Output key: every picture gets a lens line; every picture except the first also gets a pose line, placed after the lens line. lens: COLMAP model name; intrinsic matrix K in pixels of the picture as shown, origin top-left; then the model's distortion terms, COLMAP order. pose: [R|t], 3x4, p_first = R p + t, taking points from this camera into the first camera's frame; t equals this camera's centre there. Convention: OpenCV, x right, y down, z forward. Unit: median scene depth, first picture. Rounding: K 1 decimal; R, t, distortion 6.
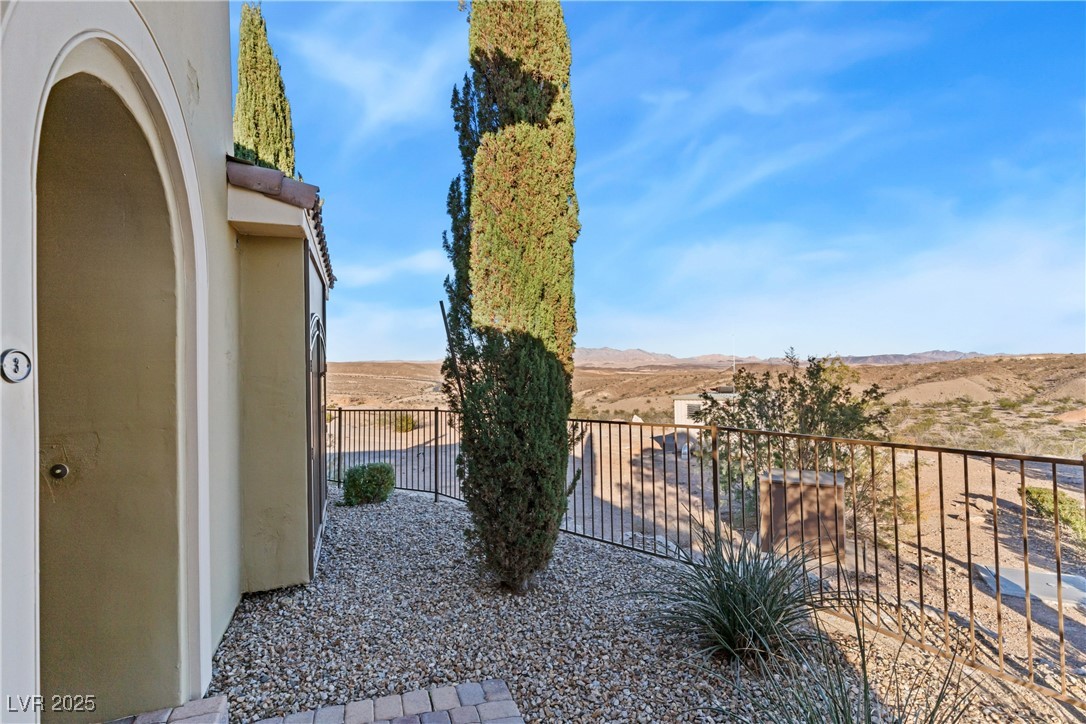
lens RADIAL K [[521.9, 0, 547.3], [0, 521.9, 361.7], [0, 0, 1]] dist [0.002145, -0.000241]
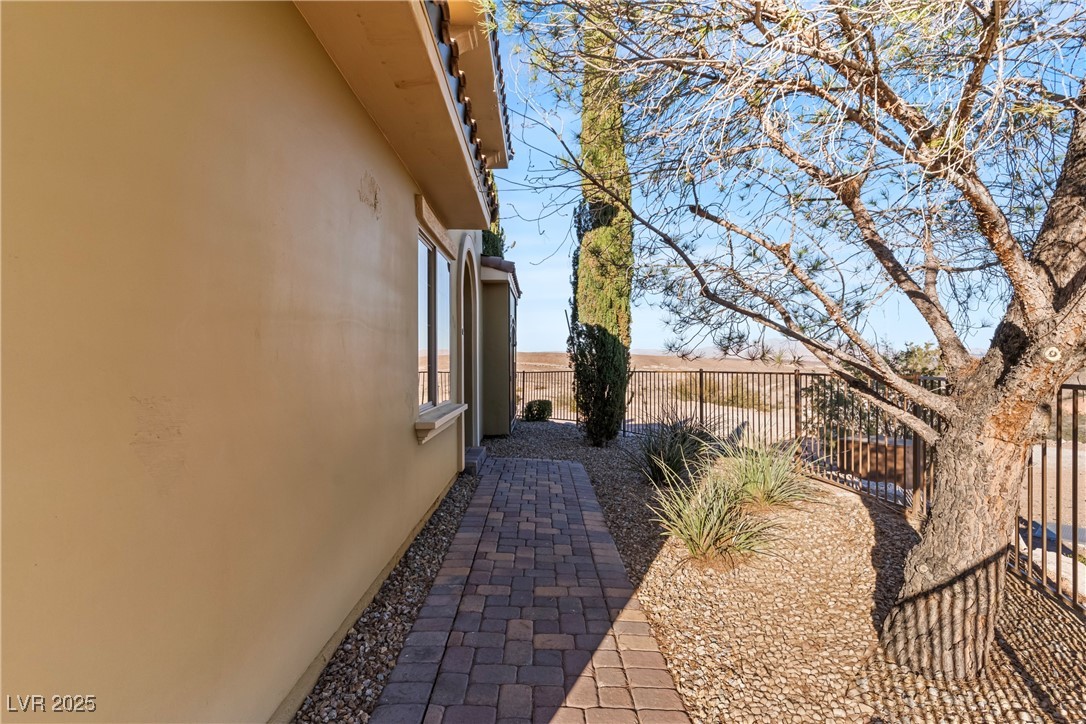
lens RADIAL K [[521.9, 0, 543.1], [0, 521.9, 362.1], [0, 0, 1]] dist [0.002145, -0.000241]
pose [[0.940378, 0.016840, -0.339714, 0.340149], [-0.010944, 0.999755, 0.019263, 0.024835], [0.339955, -0.014397, 0.940332, -0.824997]]
